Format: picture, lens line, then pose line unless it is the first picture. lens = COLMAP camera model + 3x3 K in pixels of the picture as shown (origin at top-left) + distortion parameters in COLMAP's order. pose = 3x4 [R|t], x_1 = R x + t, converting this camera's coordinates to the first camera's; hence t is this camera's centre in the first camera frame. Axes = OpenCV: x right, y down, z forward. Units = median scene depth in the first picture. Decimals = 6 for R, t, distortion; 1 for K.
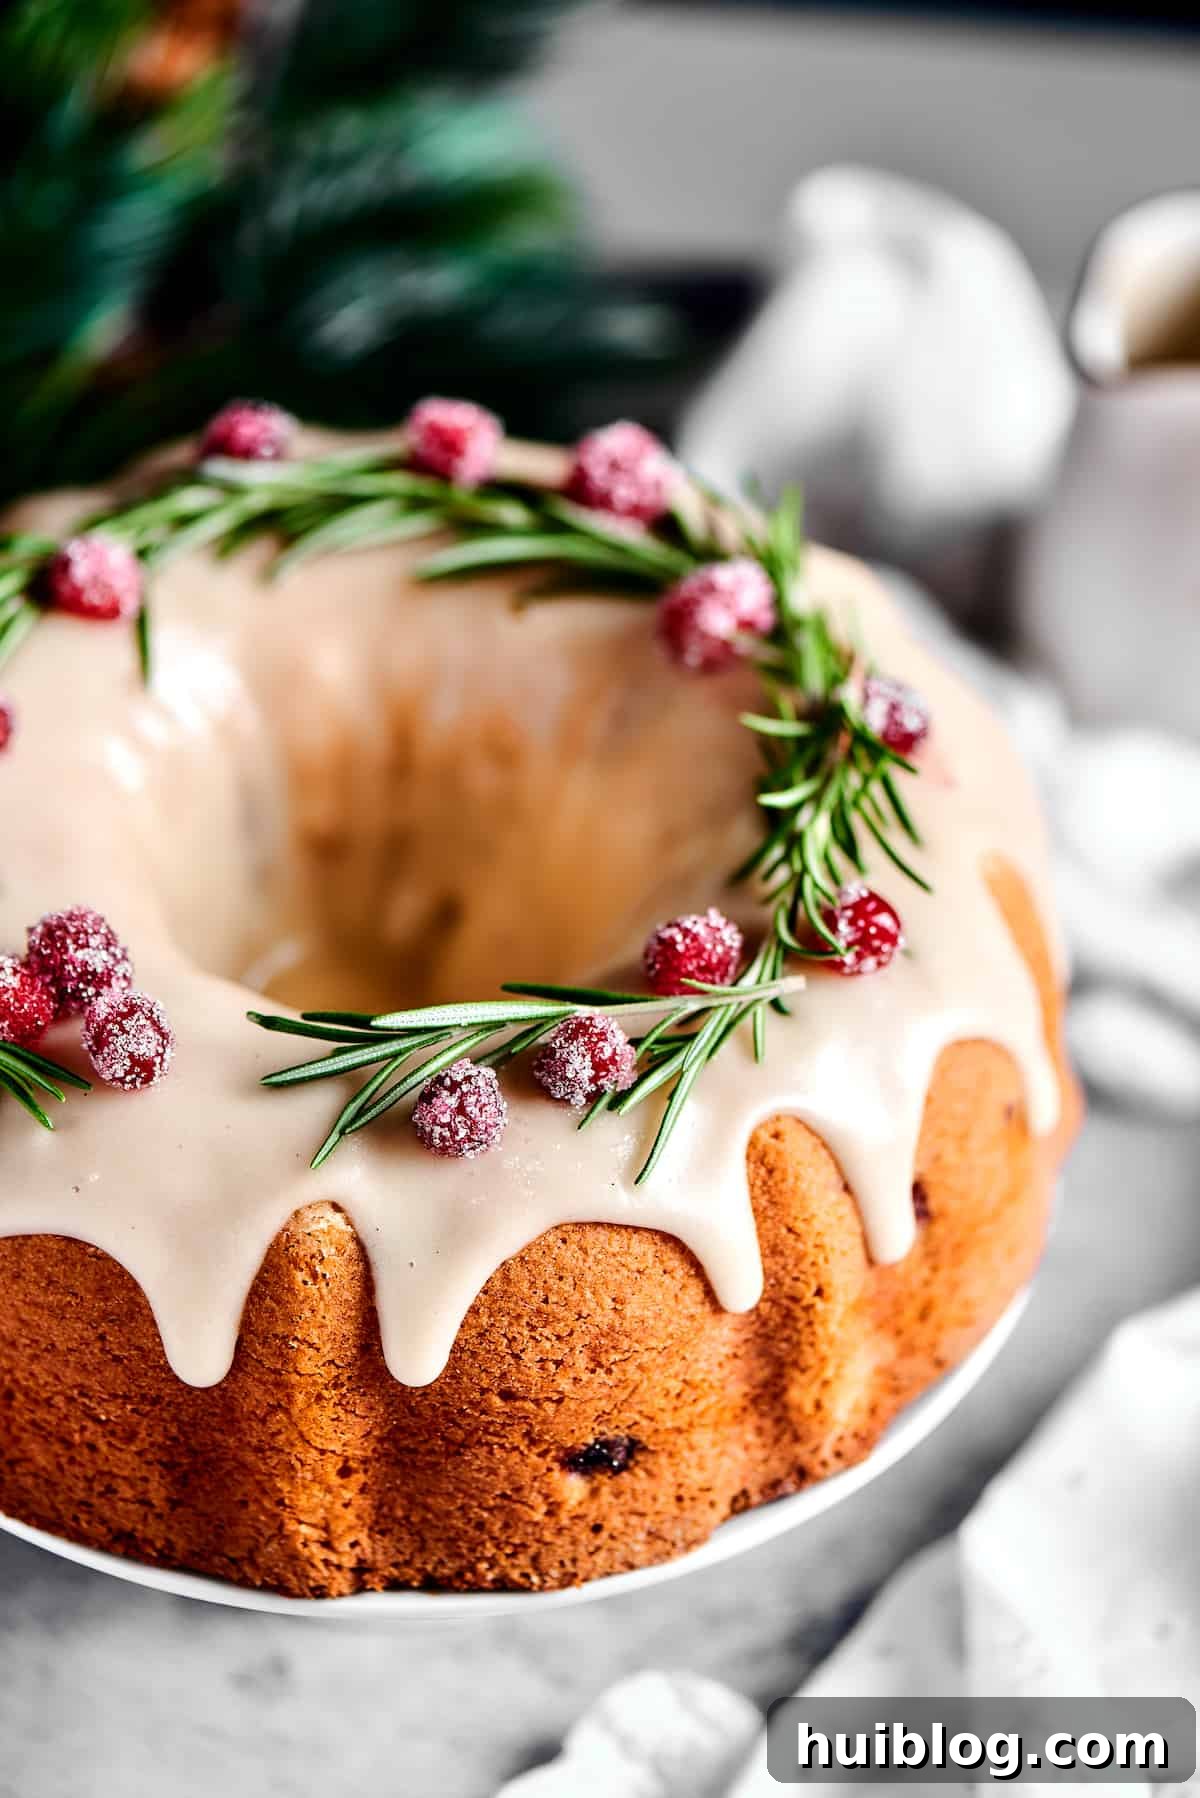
lens RADIAL K [[6064.8, 0, 597.3], [0, 6064.8, 902.5], [0, 0, 1]] dist [-0.240605, 0.000000]
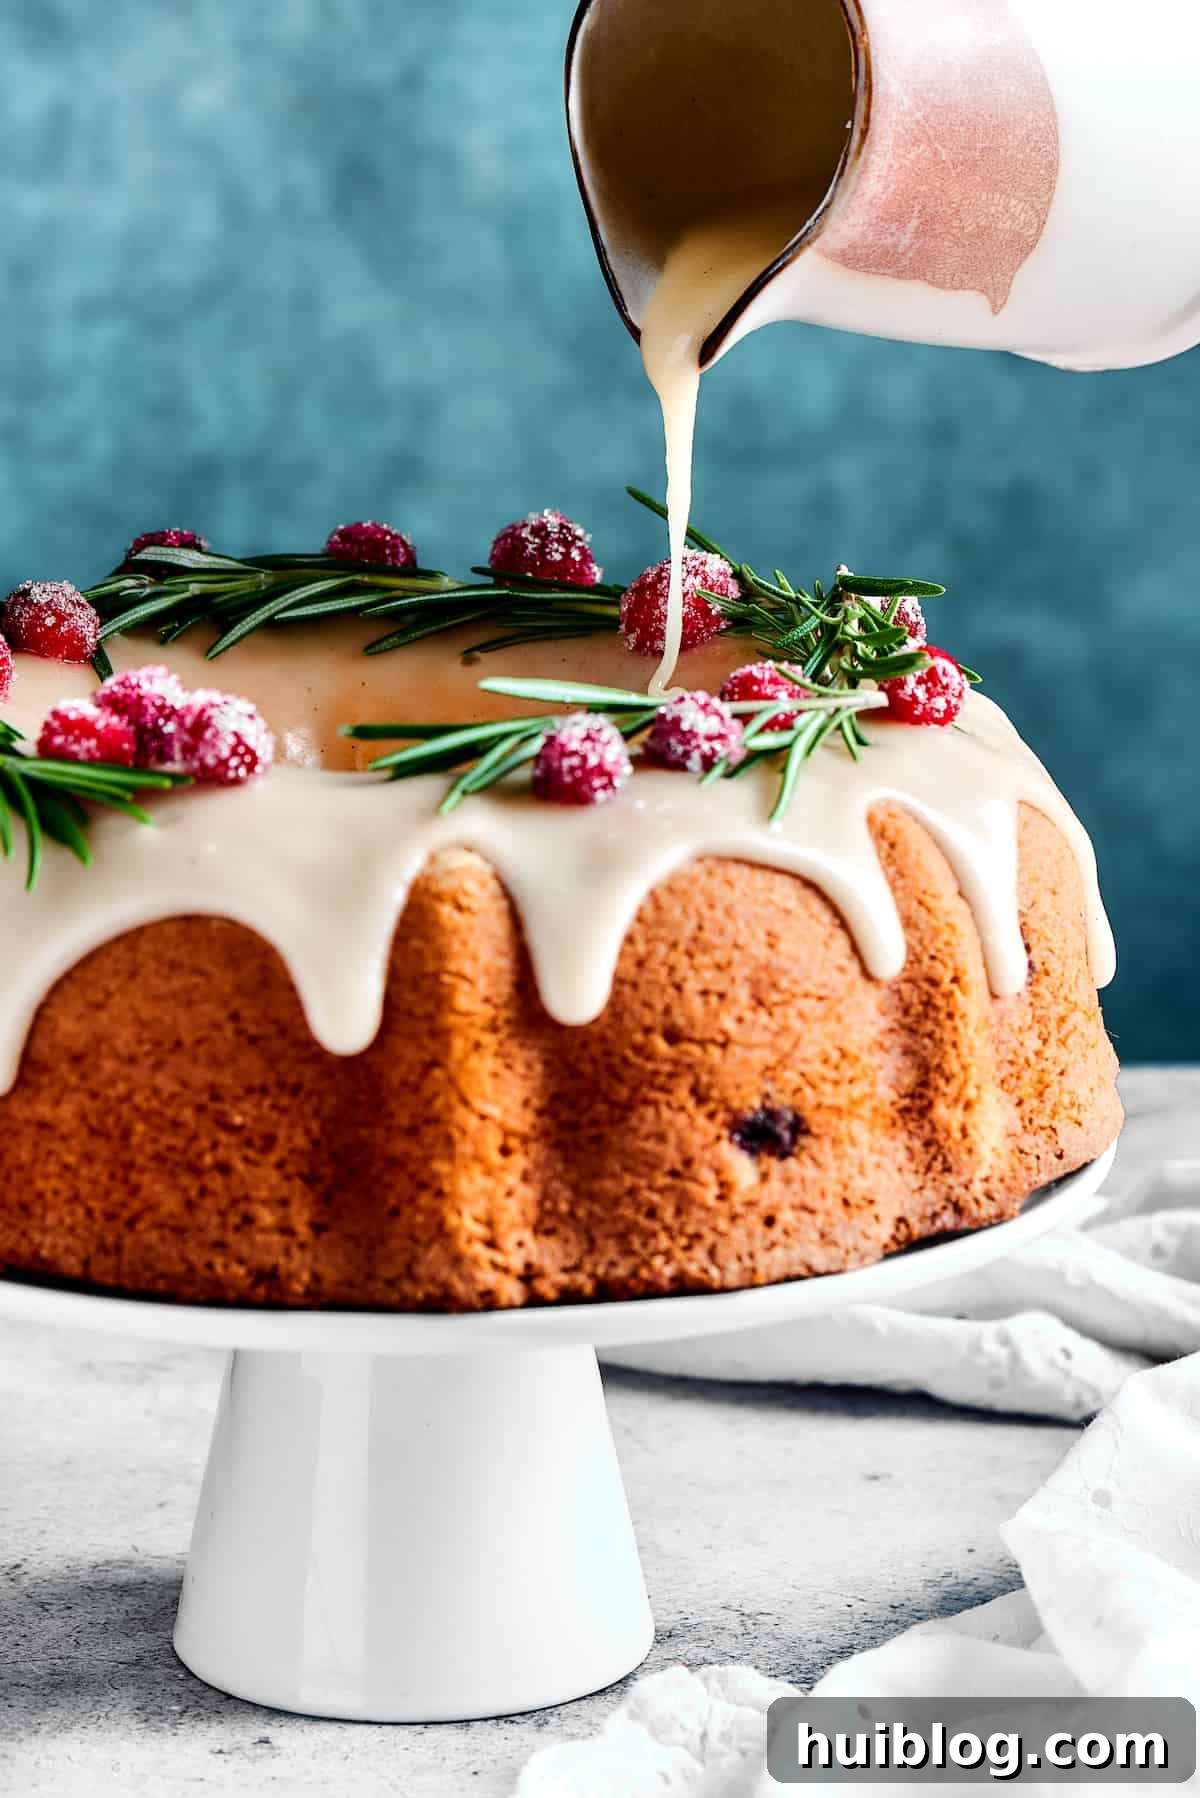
lens RADIAL K [[6064.8, 0, 604.3], [0, 6064.8, 900.0], [0, 0, 1]] dist [-0.240605, 0.000000]
pose [[0.978735, -0.066393, 0.194086, -0.203697], [0.151145, 0.873101, -0.463520, 0.491196], [-0.138683, 0.482998, 0.864569, 0.176159]]
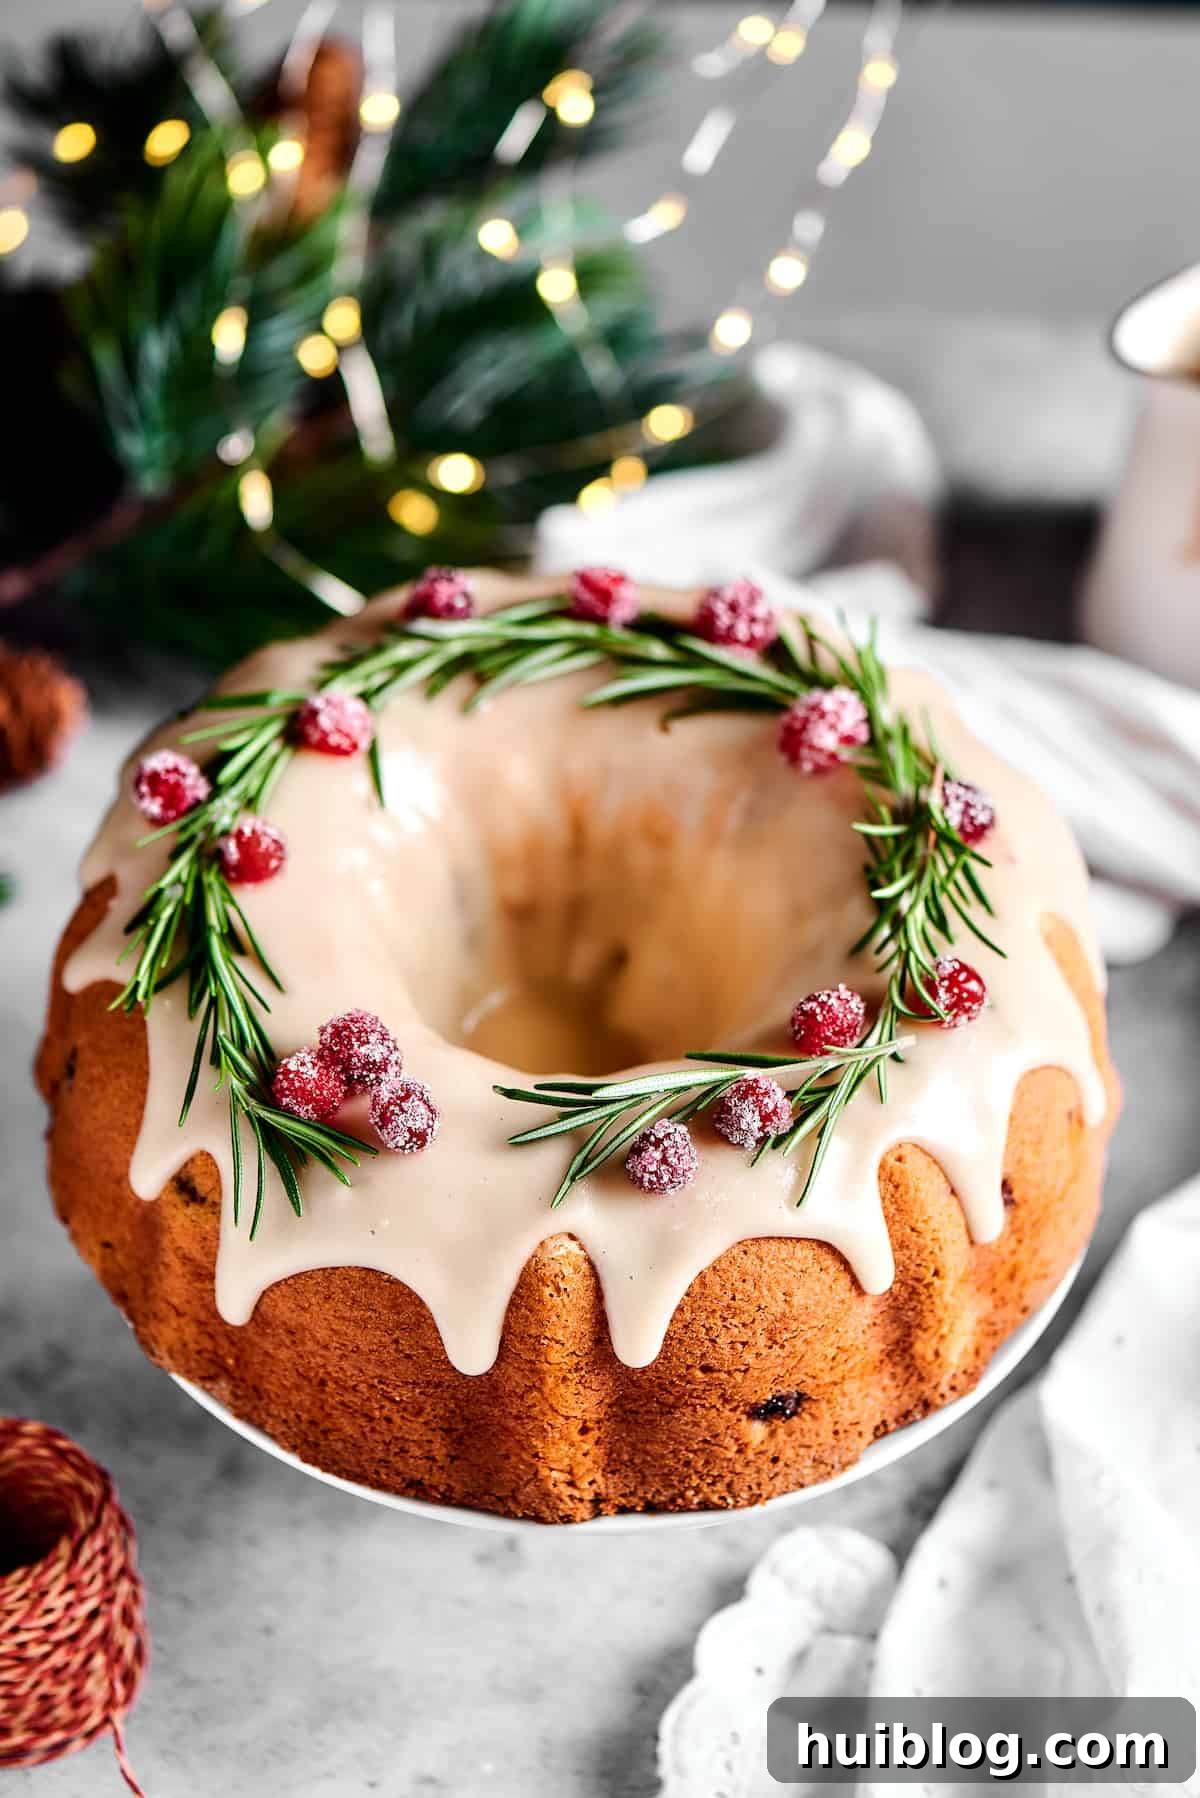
lens RADIAL K [[6064.8, 0, 599.9], [0, 6064.8, 897.1], [0, 0, 1]] dist [-0.240605, 0.000000]
pose [[0.998675, -0.048986, 0.015774, -0.053129], [0.047578, 0.995674, 0.079807, -0.125638], [-0.019615, -0.078950, 0.996686, -0.301067]]
